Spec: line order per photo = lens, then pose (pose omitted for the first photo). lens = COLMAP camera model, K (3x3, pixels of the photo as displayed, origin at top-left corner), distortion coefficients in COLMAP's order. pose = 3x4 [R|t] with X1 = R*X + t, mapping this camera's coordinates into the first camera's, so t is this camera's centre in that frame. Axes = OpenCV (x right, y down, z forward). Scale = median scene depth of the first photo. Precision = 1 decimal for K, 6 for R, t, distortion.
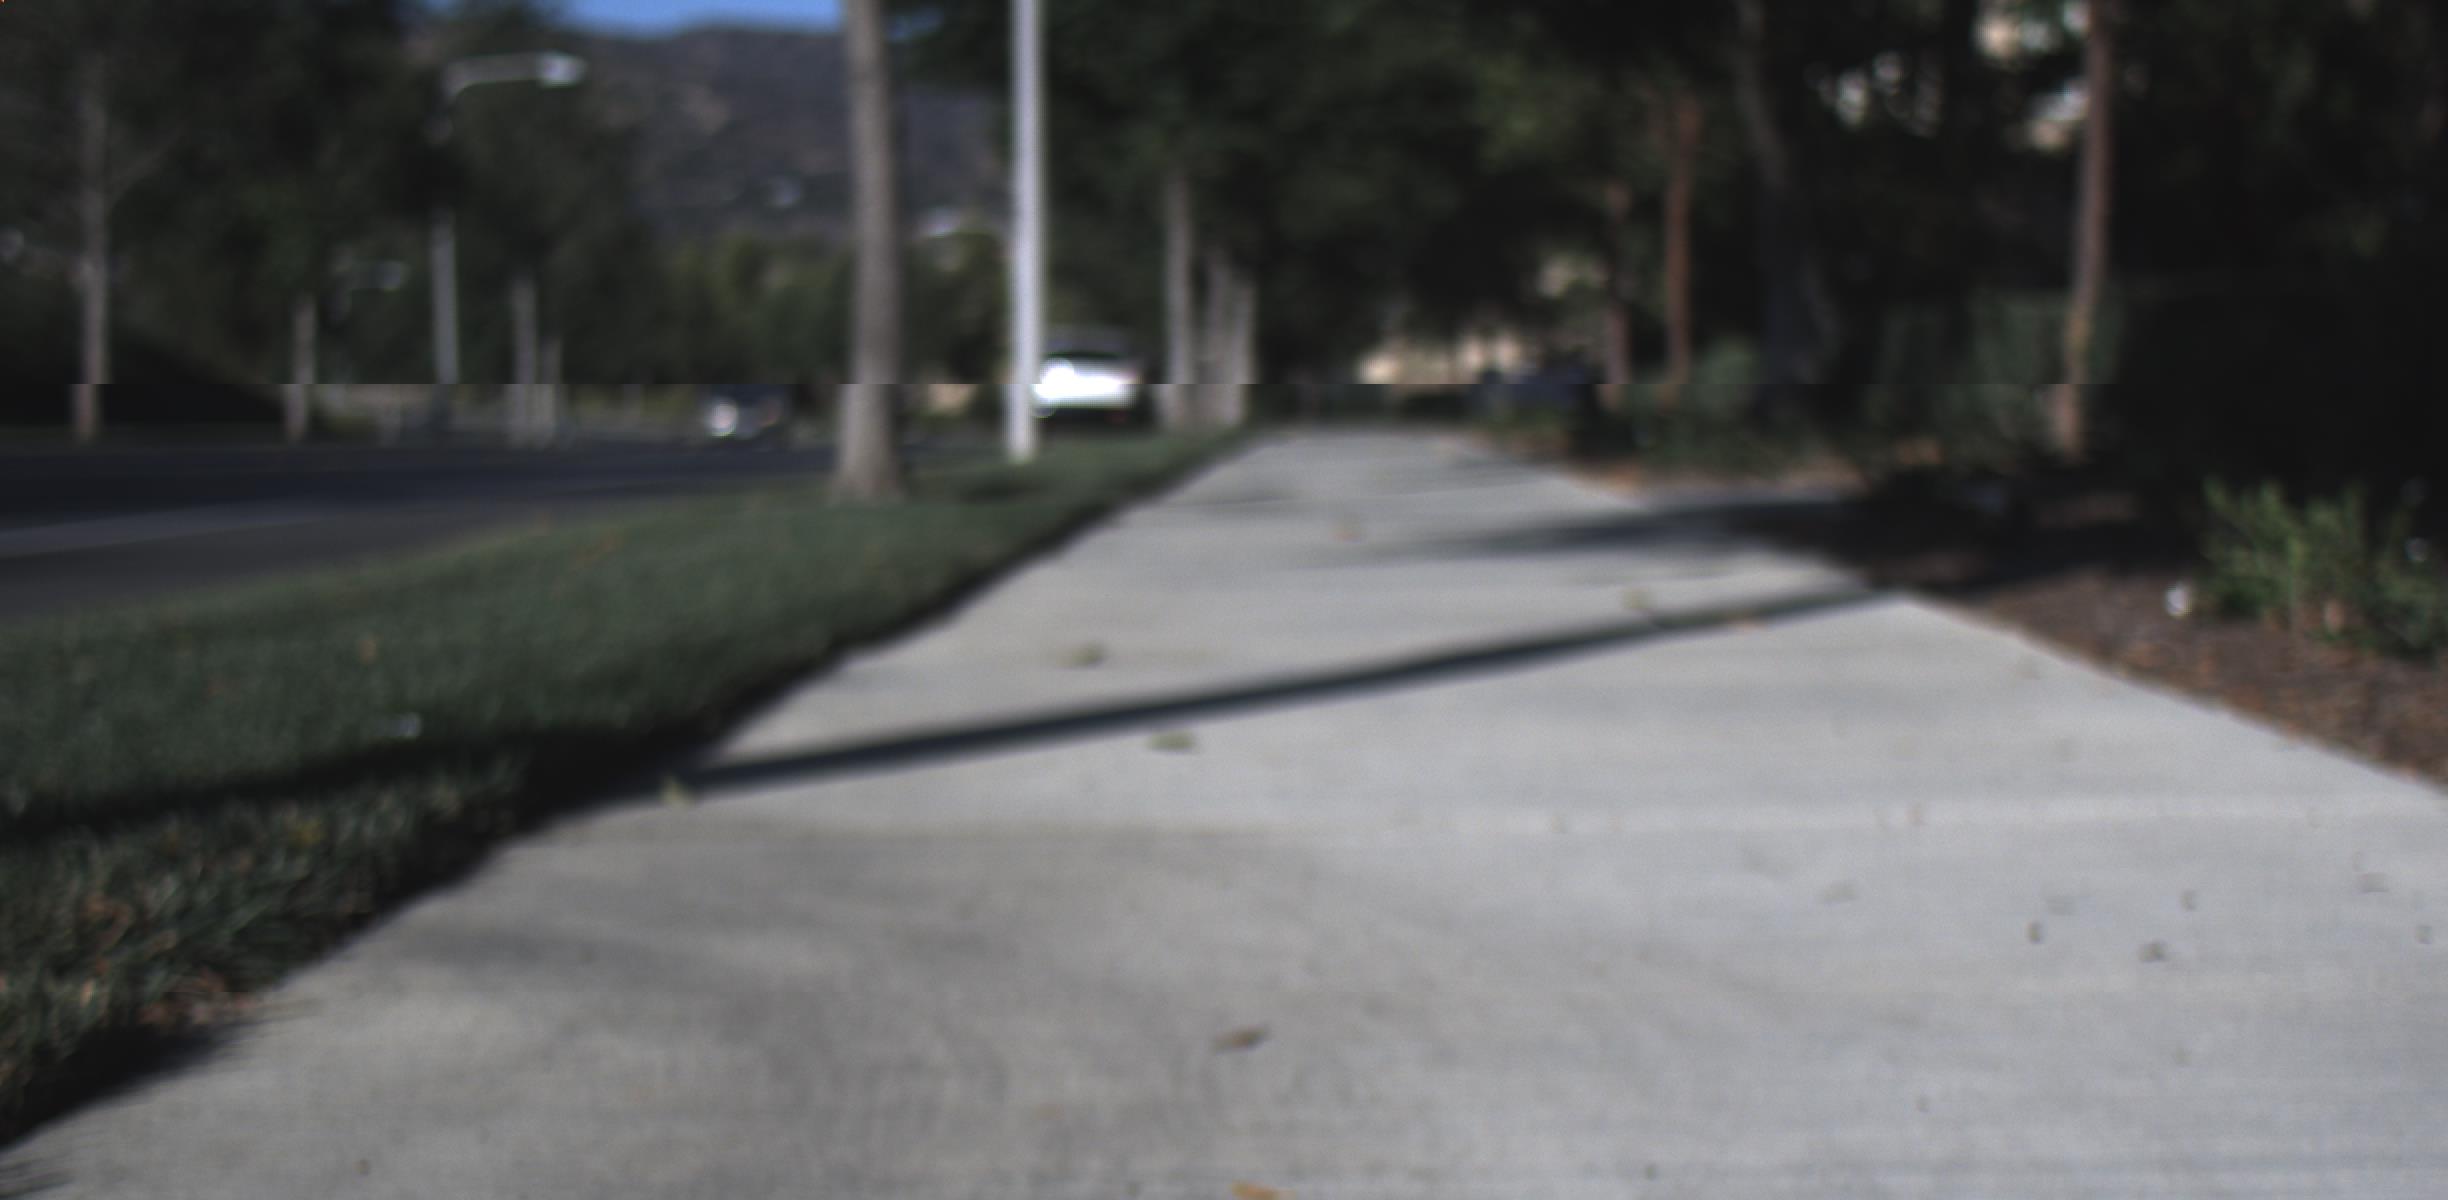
lens RADIAL K [[5421.7, 0, 1171.9], [0, 5421.7, 600.1], [0, 0, 1]] dist [0.179751, 0.196186]
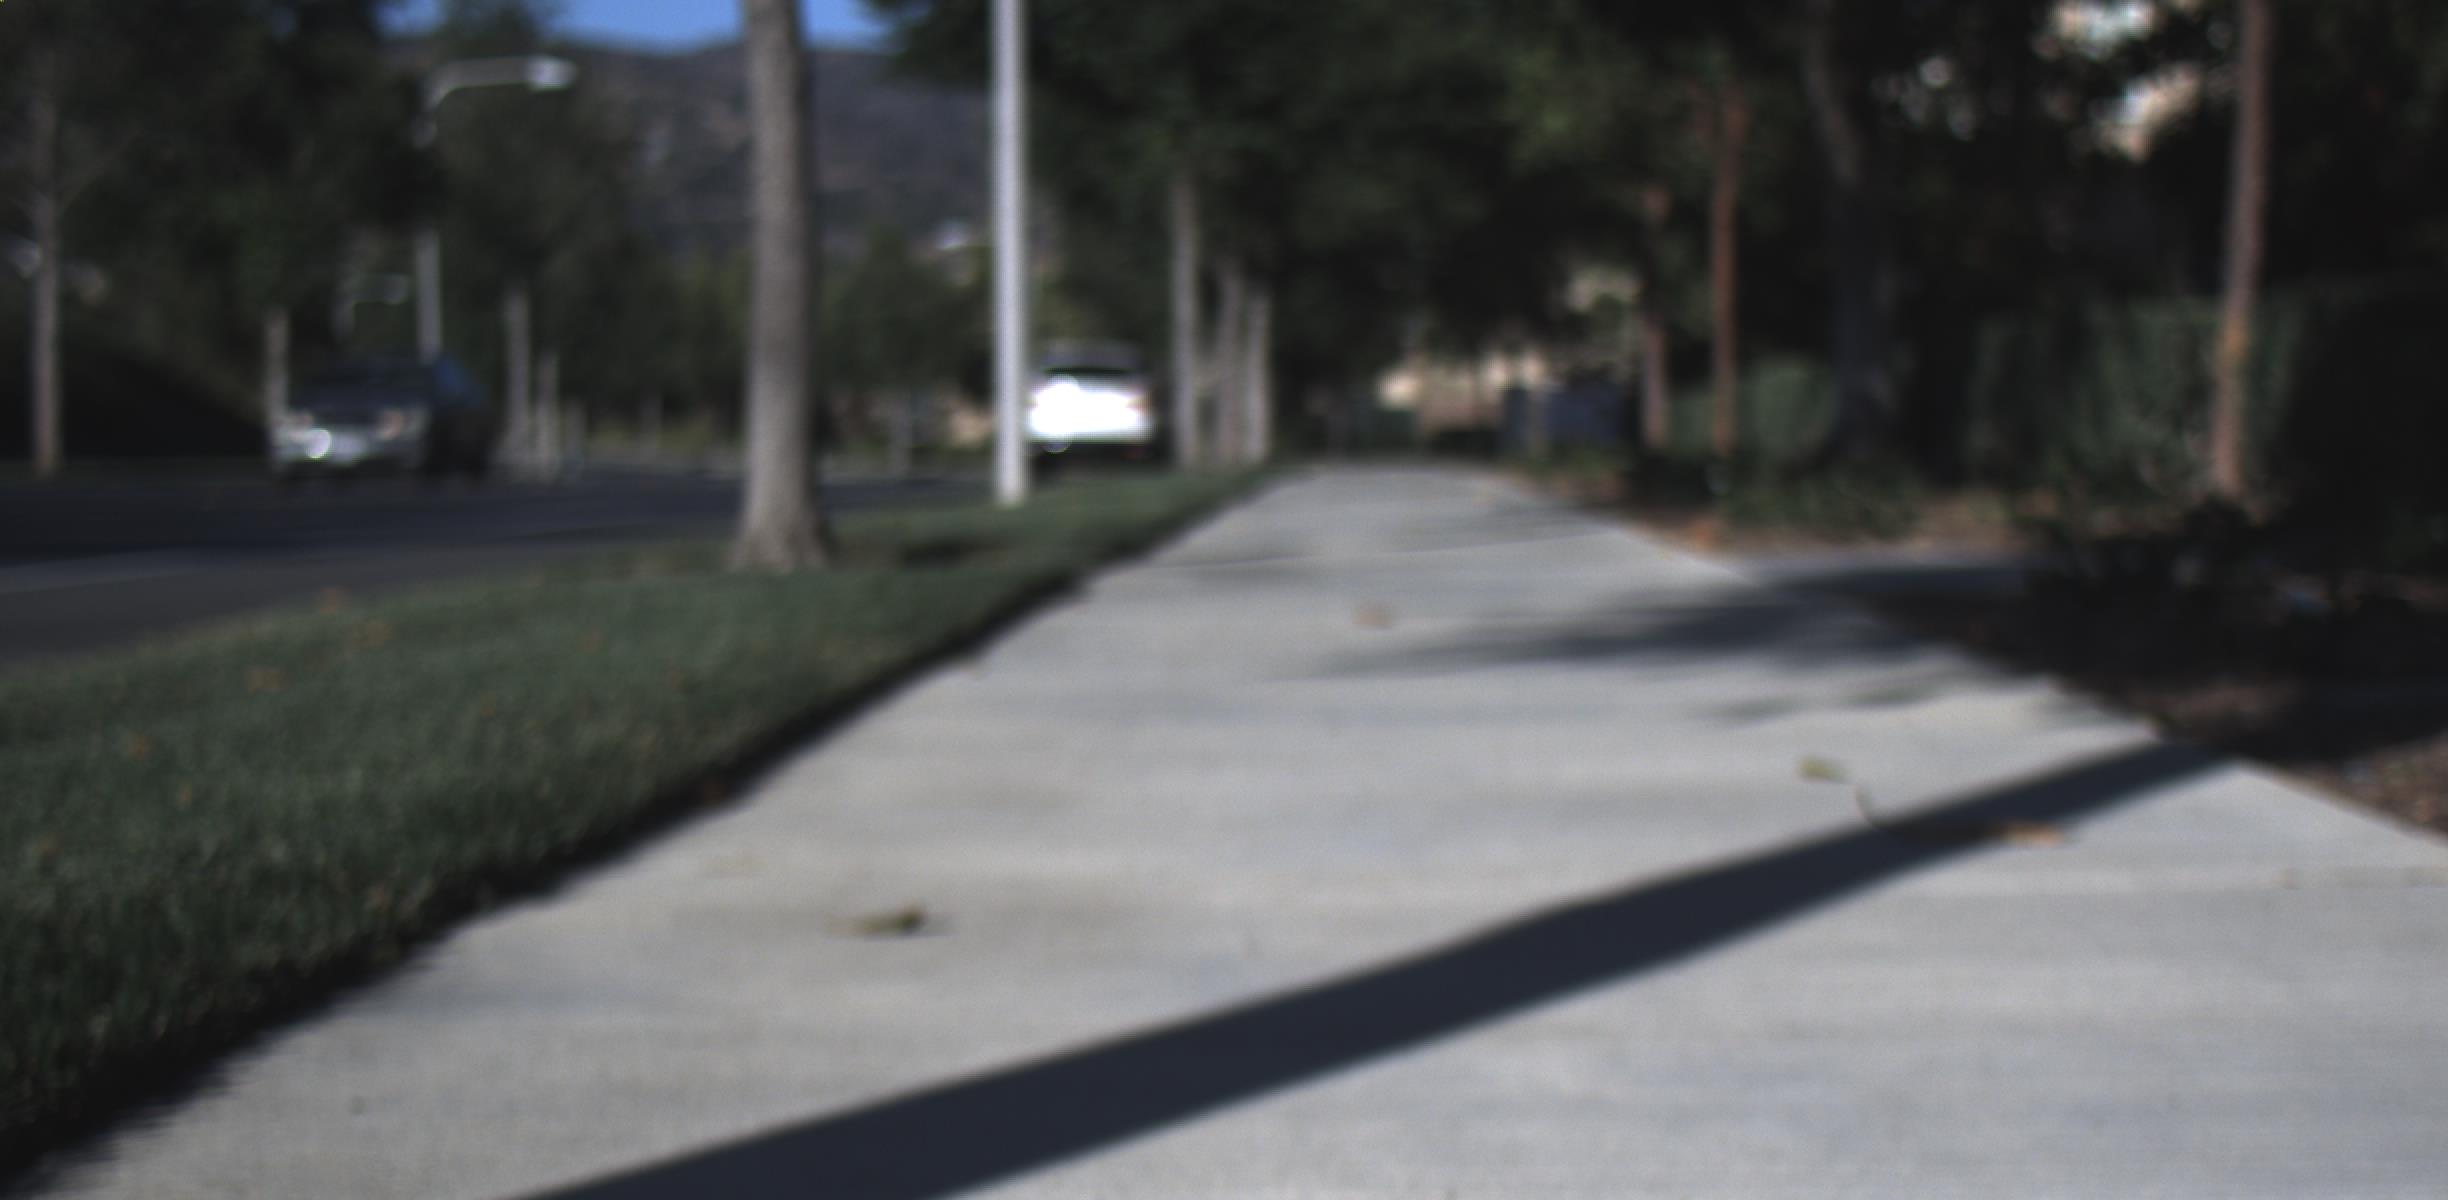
lens RADIAL K [[5400.3, 0, 1227.6], [0, 5400.3, 778.4], [0, 0, 1]] dist [-0.042013, 2.179392]
pose [[0.999976, 0.001193, 0.006840, 0.001674], [-0.001399, 0.999544, 0.030167, -0.002586], [-0.006800, -0.030176, 0.999521, 0.056007]]
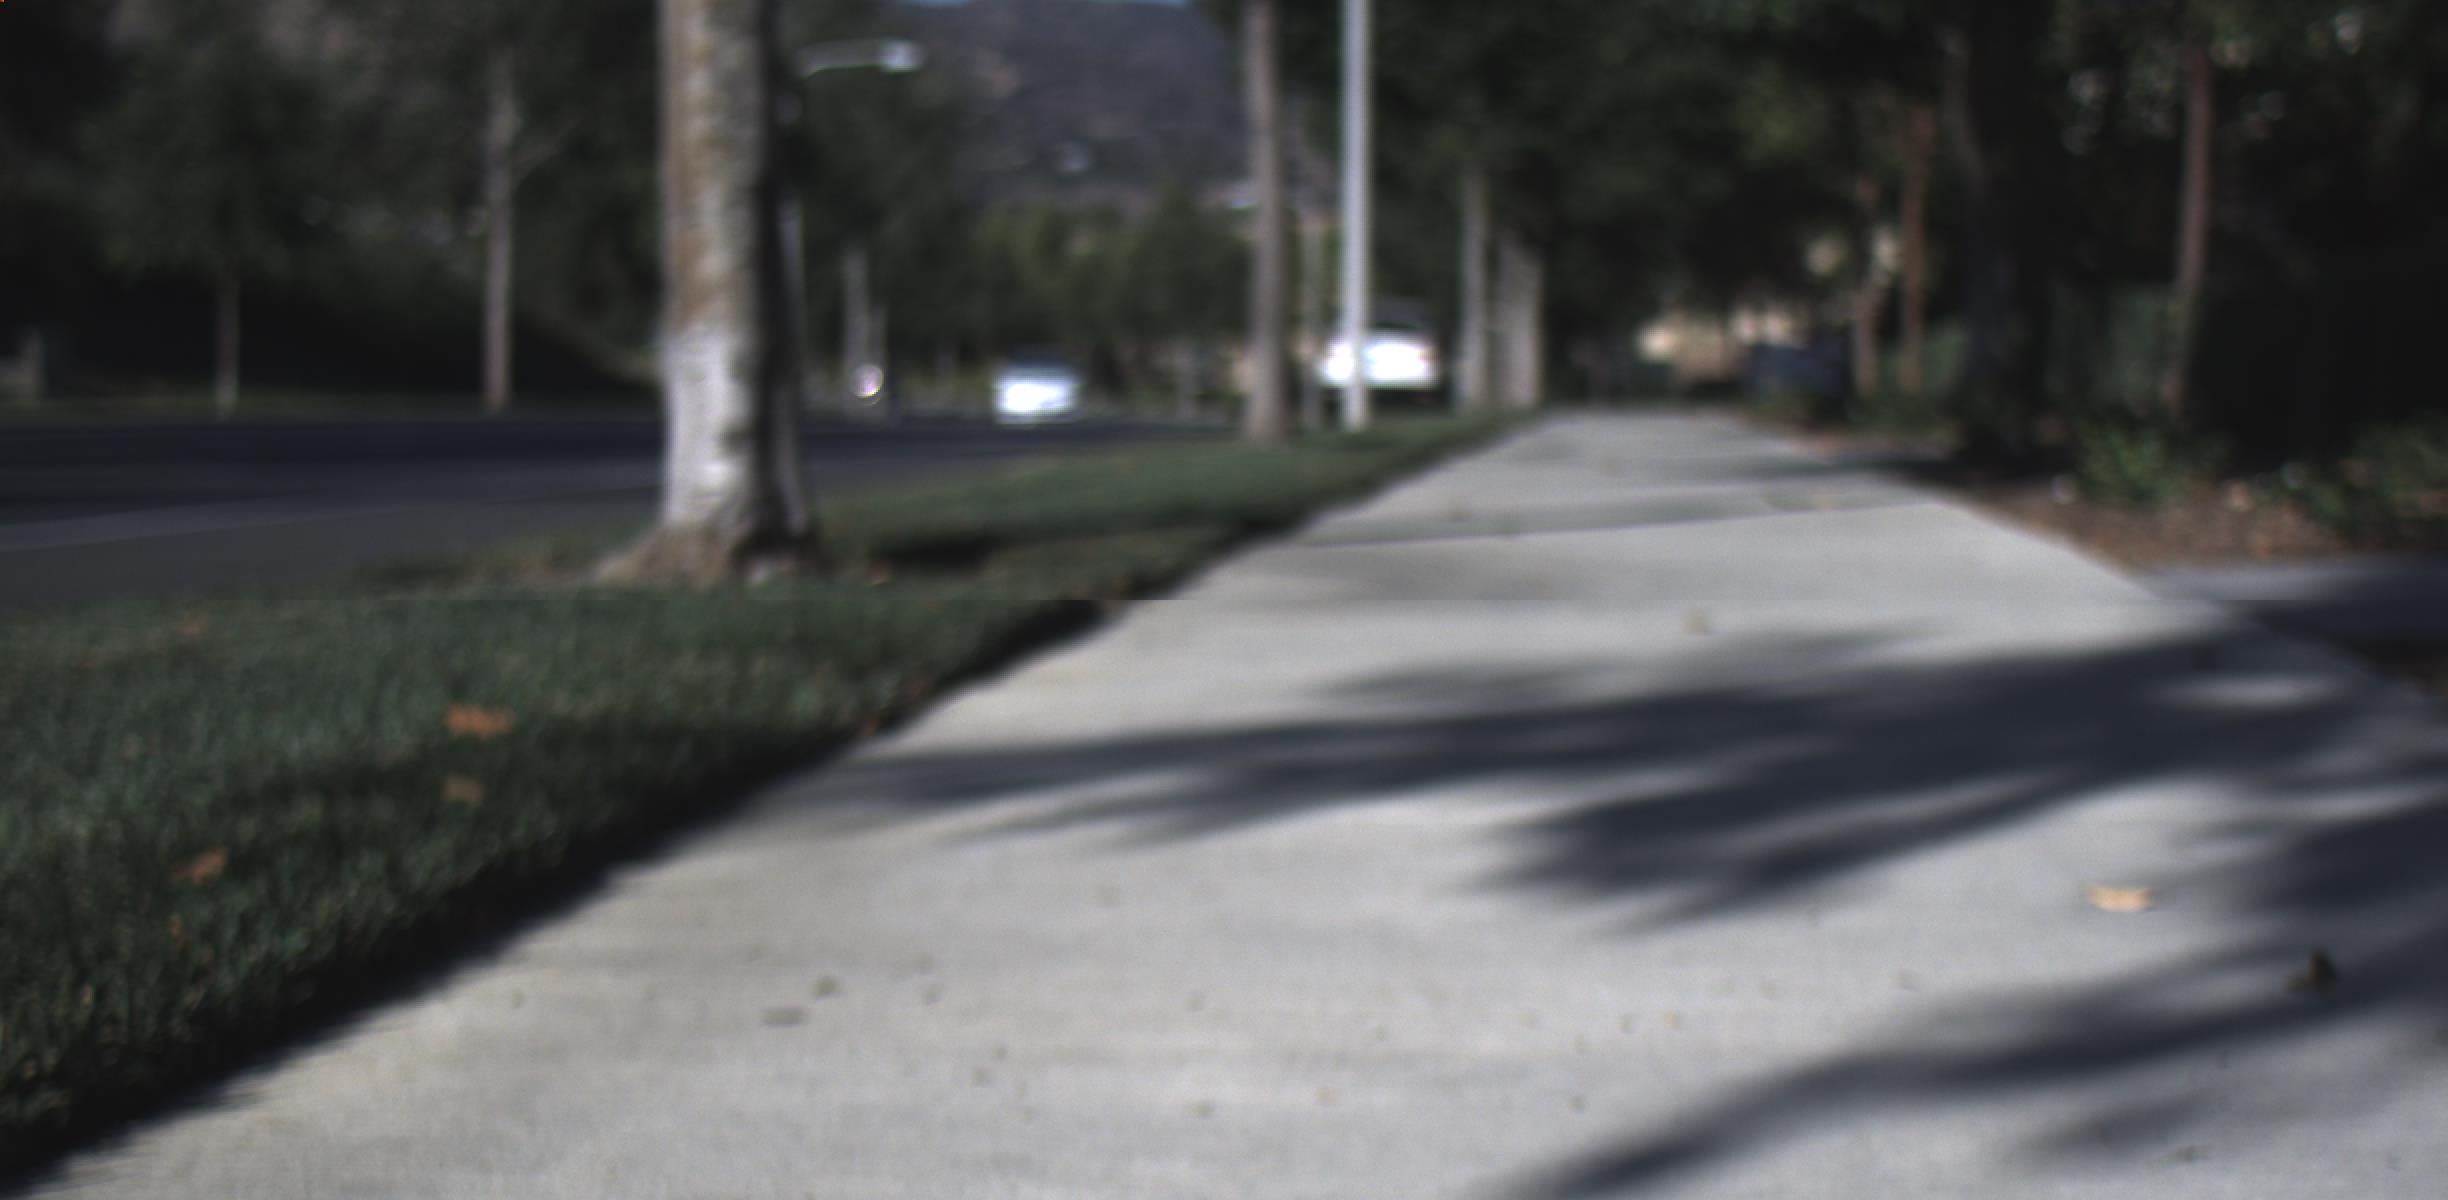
lens RADIAL K [[5400.3, 0, 1227.6], [0, 5400.3, 778.4], [0, 0, 1]] dist [-0.042013, 2.179392]
pose [[0.999084, 0.010554, -0.041475, -0.001961], [-0.008914, 0.999179, 0.039511, 0.003570], [0.041858, -0.039106, 0.998358, -0.100533]]
